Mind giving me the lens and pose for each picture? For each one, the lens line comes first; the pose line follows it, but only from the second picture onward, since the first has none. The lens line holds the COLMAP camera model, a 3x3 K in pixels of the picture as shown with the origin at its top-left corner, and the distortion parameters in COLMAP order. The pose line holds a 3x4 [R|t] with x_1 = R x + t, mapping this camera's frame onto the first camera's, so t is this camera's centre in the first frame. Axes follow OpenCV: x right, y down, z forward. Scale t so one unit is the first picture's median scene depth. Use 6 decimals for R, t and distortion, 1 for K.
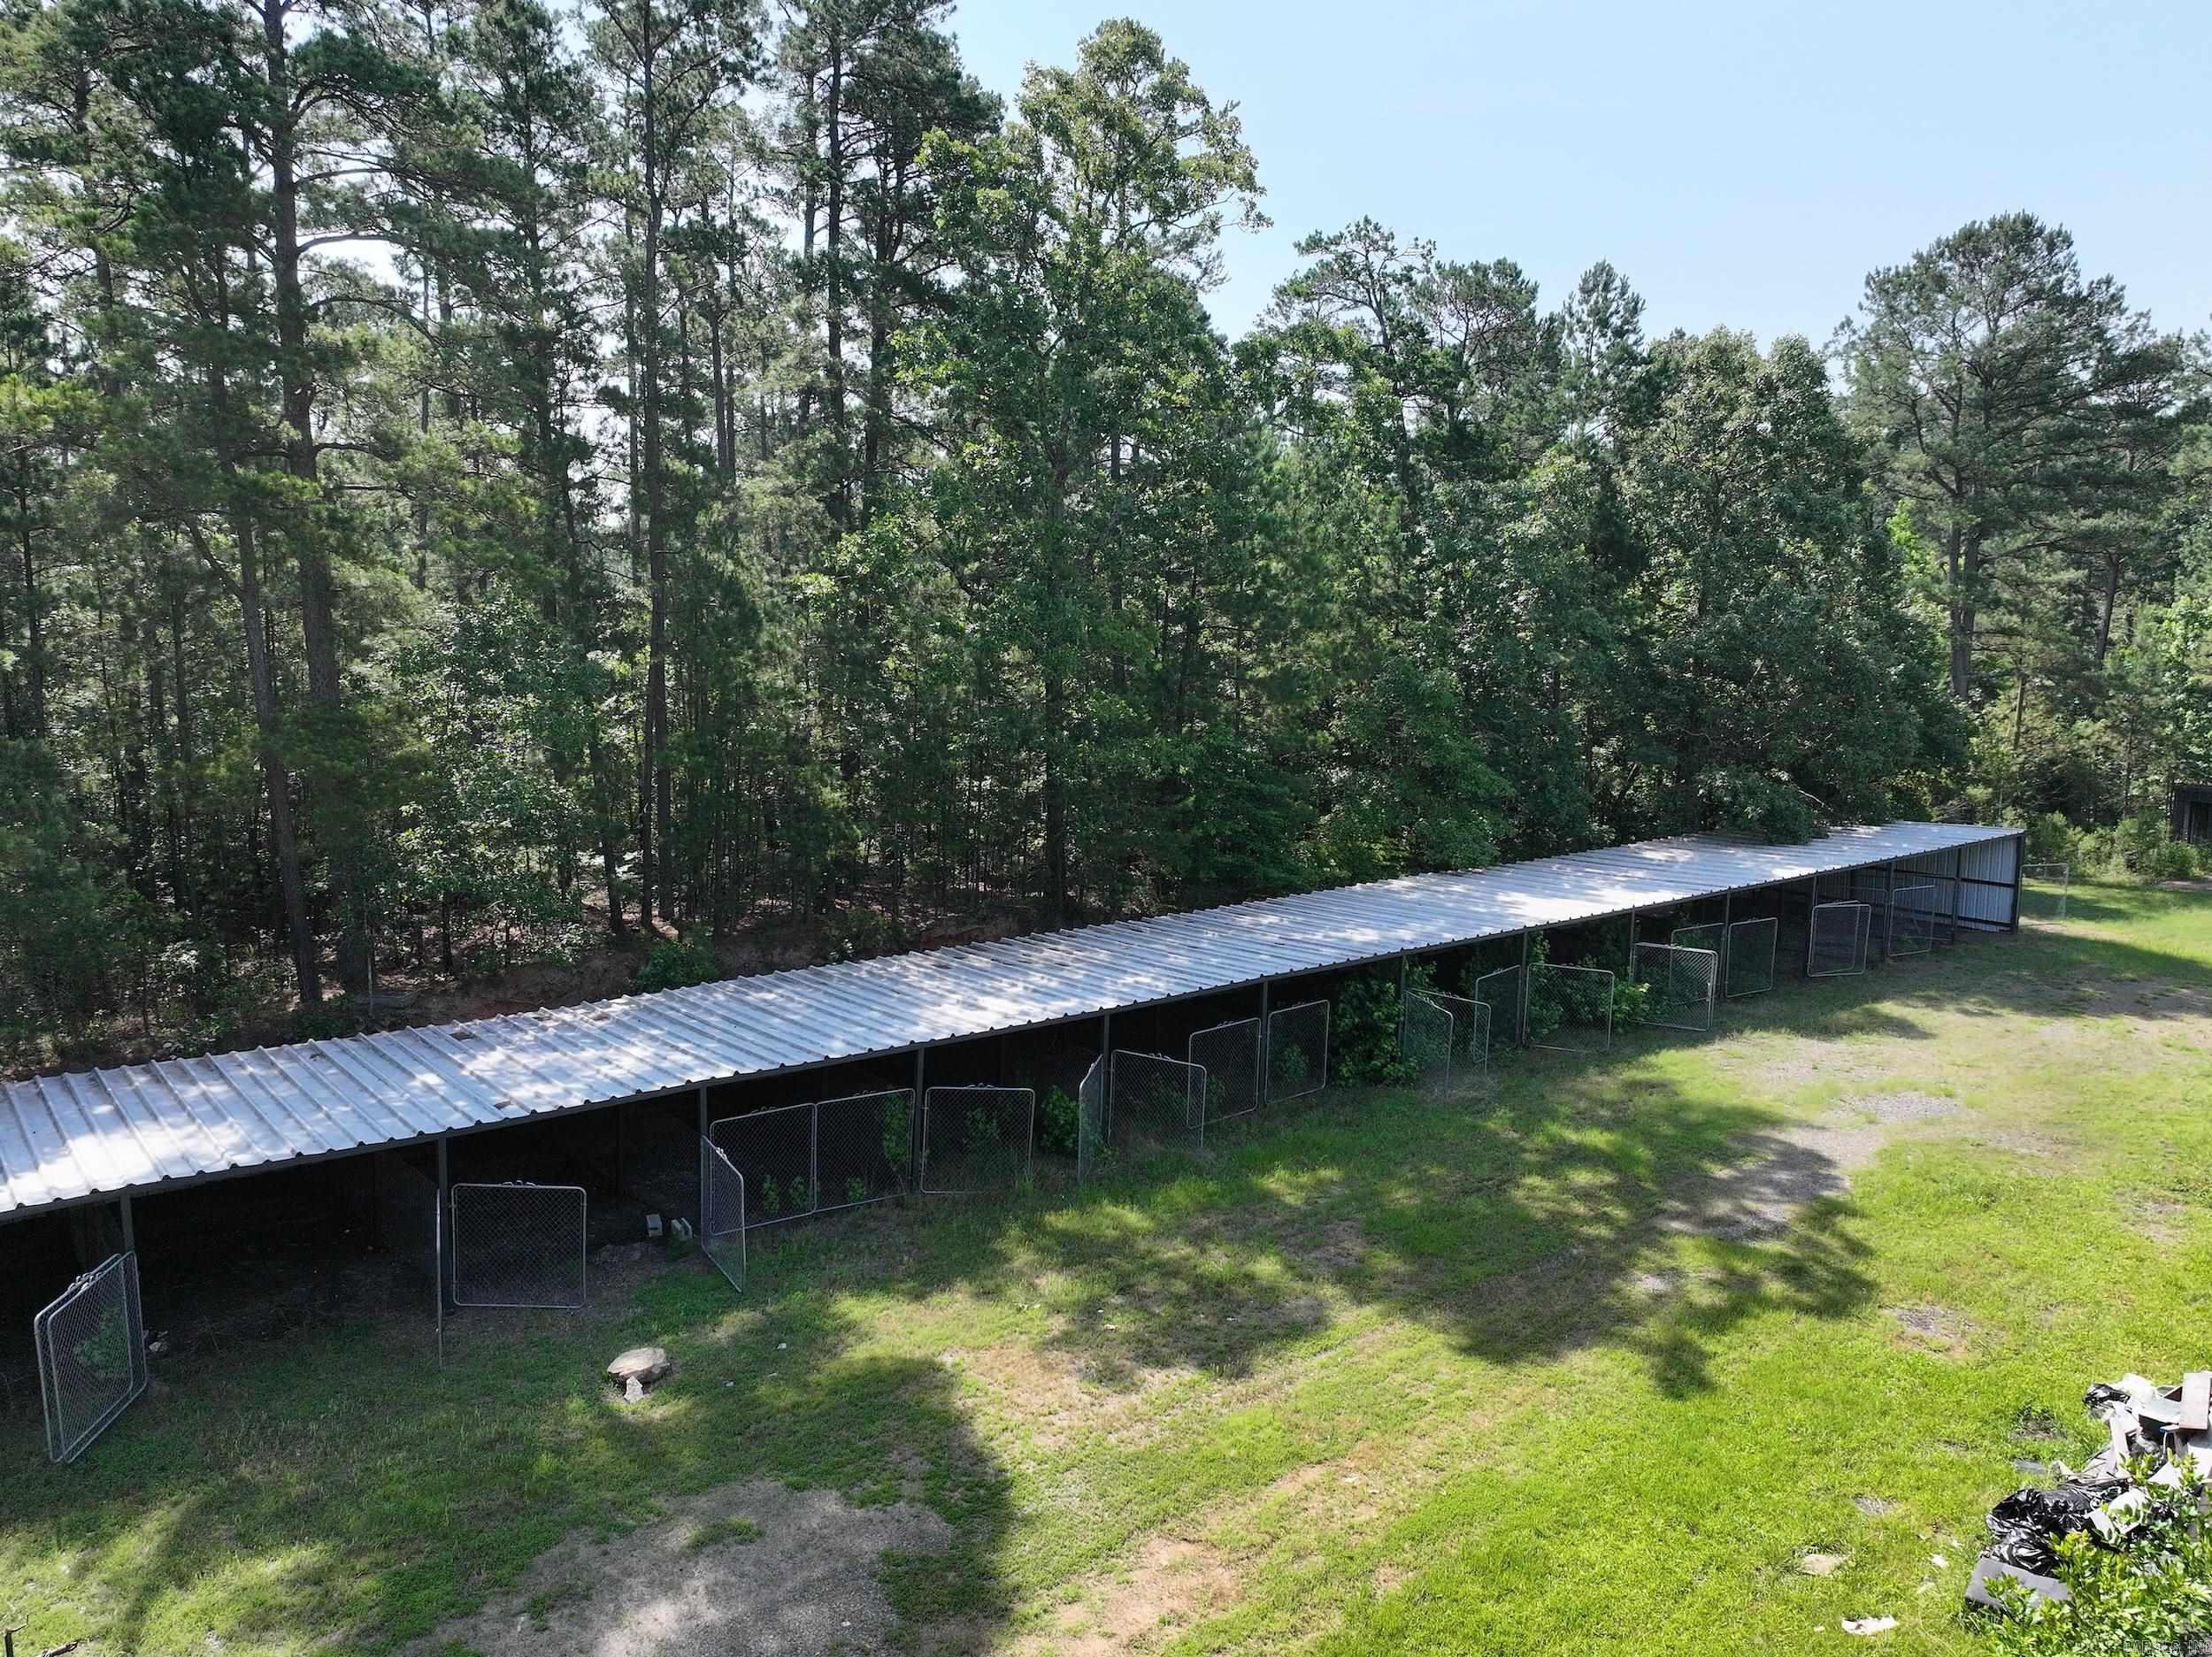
lens RADIAL K [[1737.6, 0, 1123.0], [0, 1737.6, 834.9], [0, 0, 1]] dist [0.001307, 0.012832]
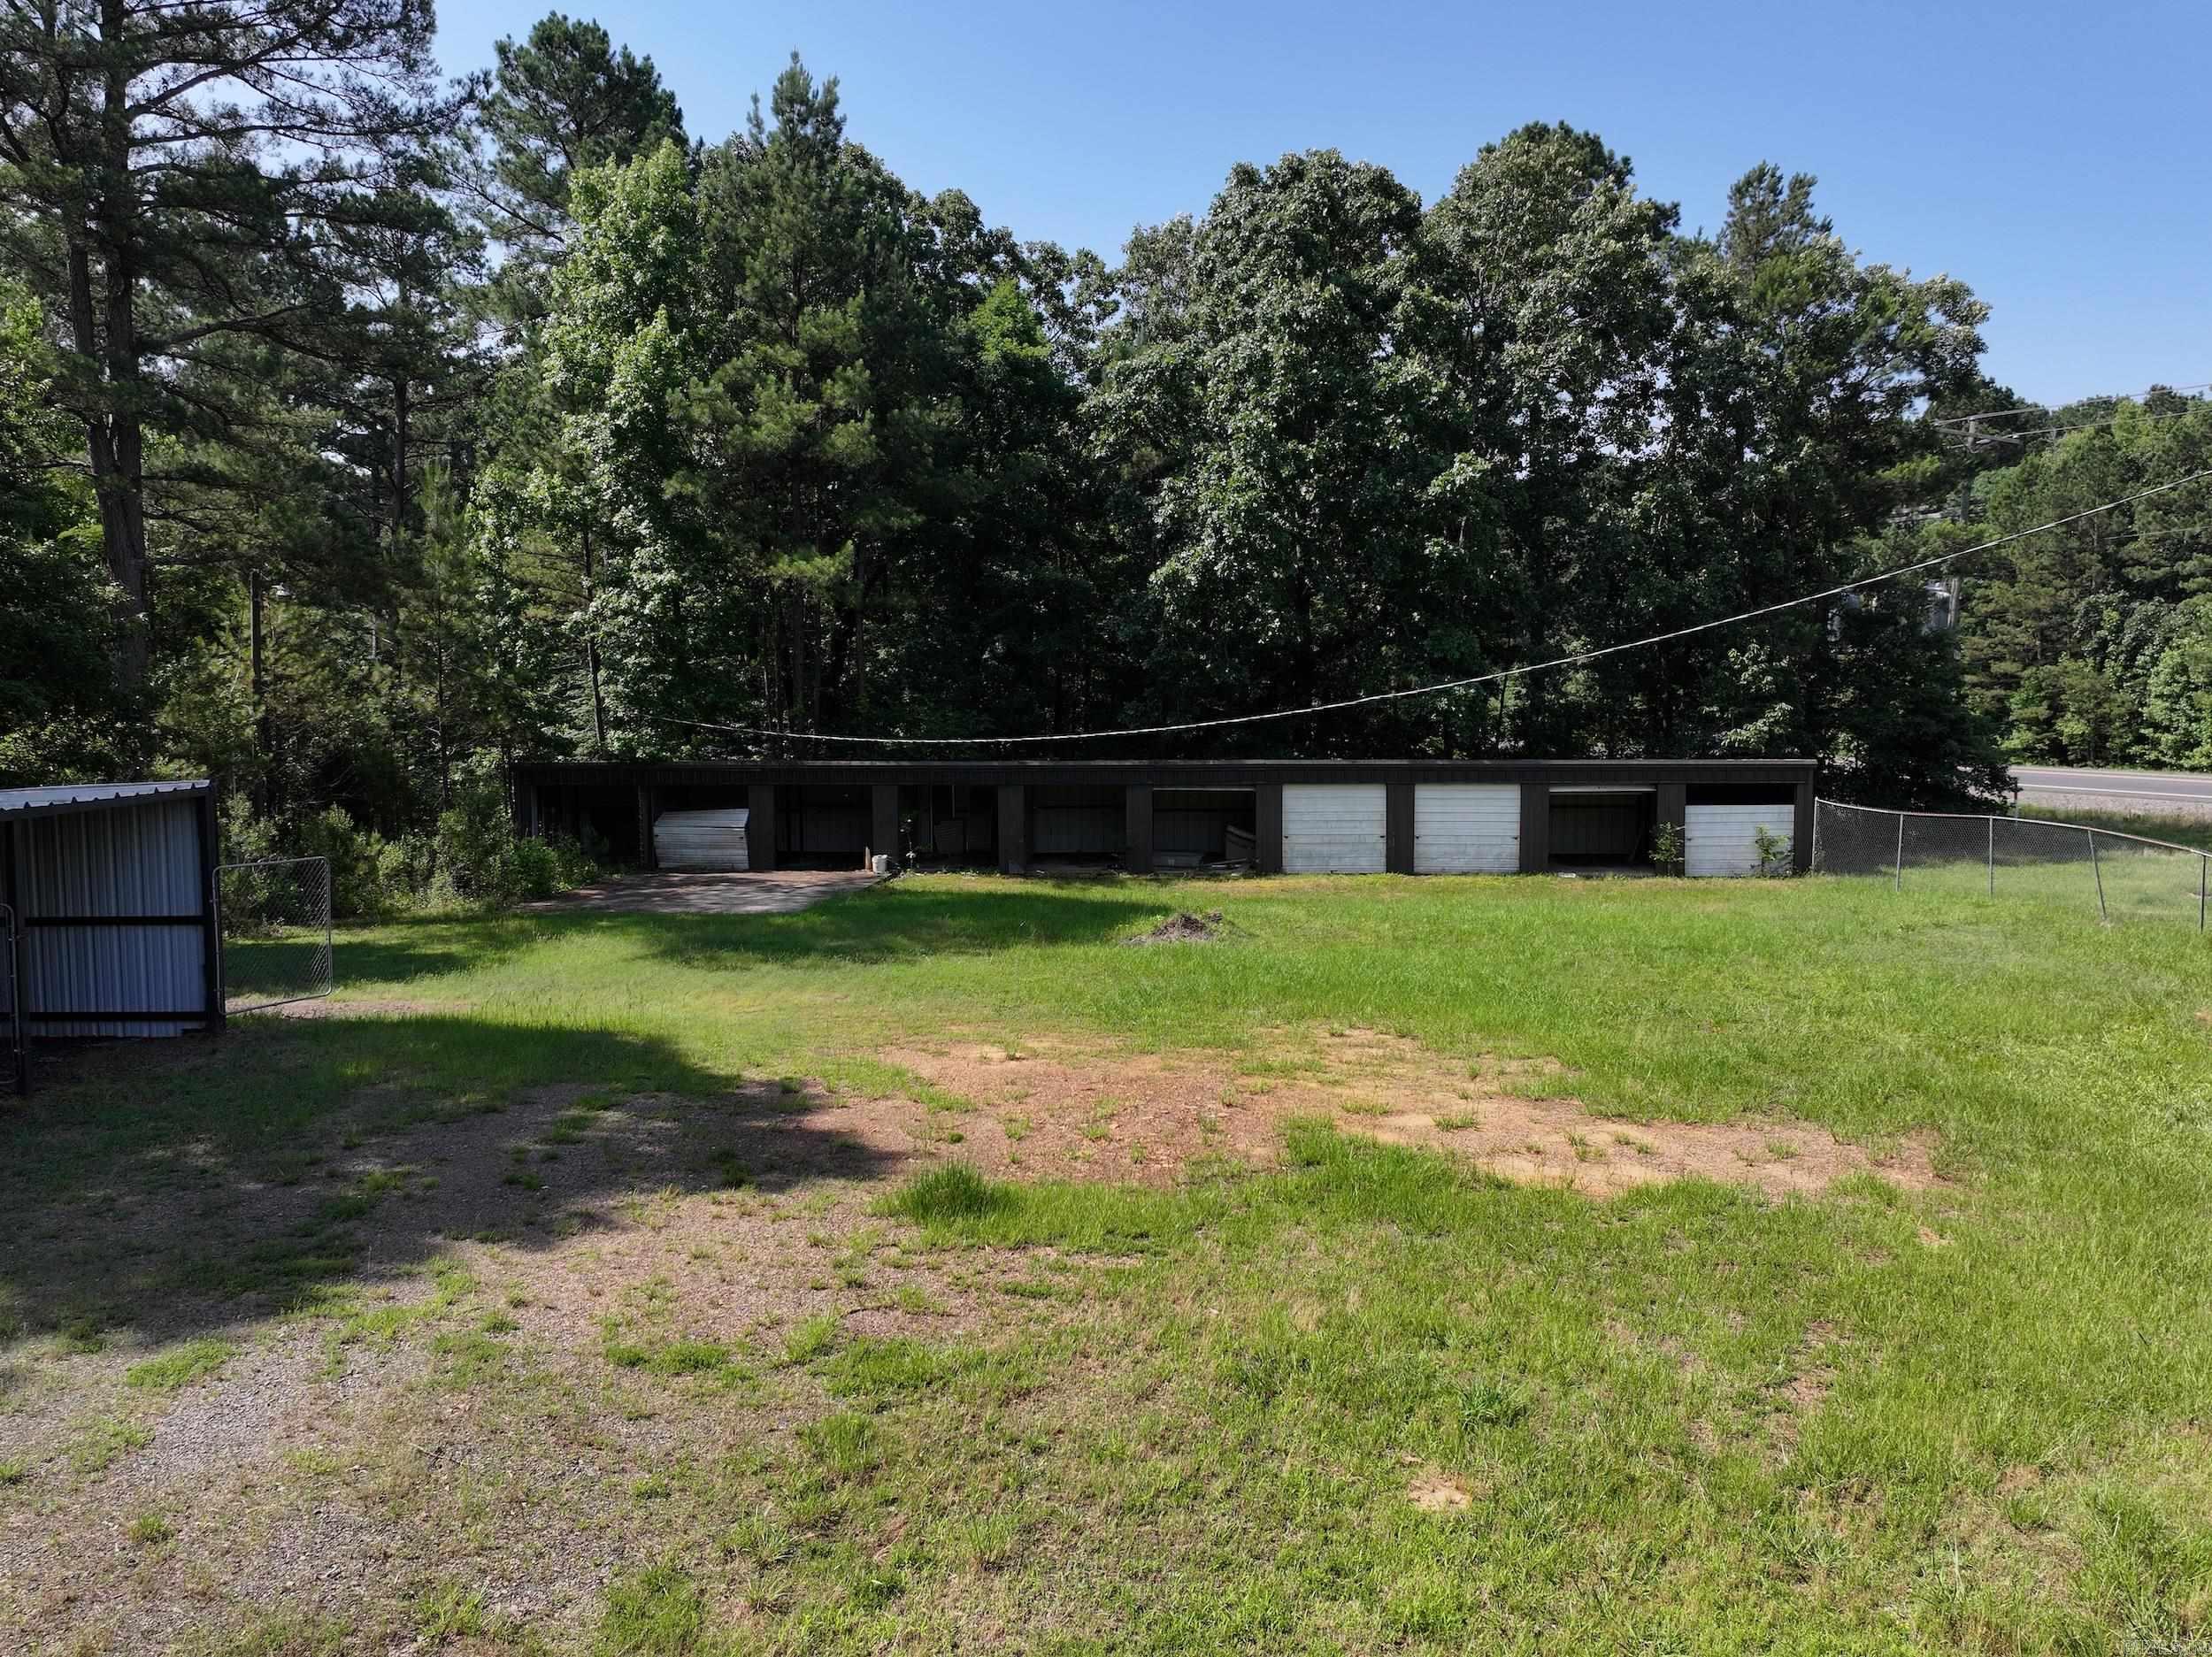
lens RADIAL K [[1737.6, 0, 1097.0], [0, 1737.6, 844.7], [0, 0, 1]] dist [0.001307, 0.012832]
pose [[0.638669, -0.075948, 0.765724, 0.678088], [0.116528, 0.993187, 0.001316, 0.072684], [-0.760607, 0.088388, 0.643168, 1.162912]]
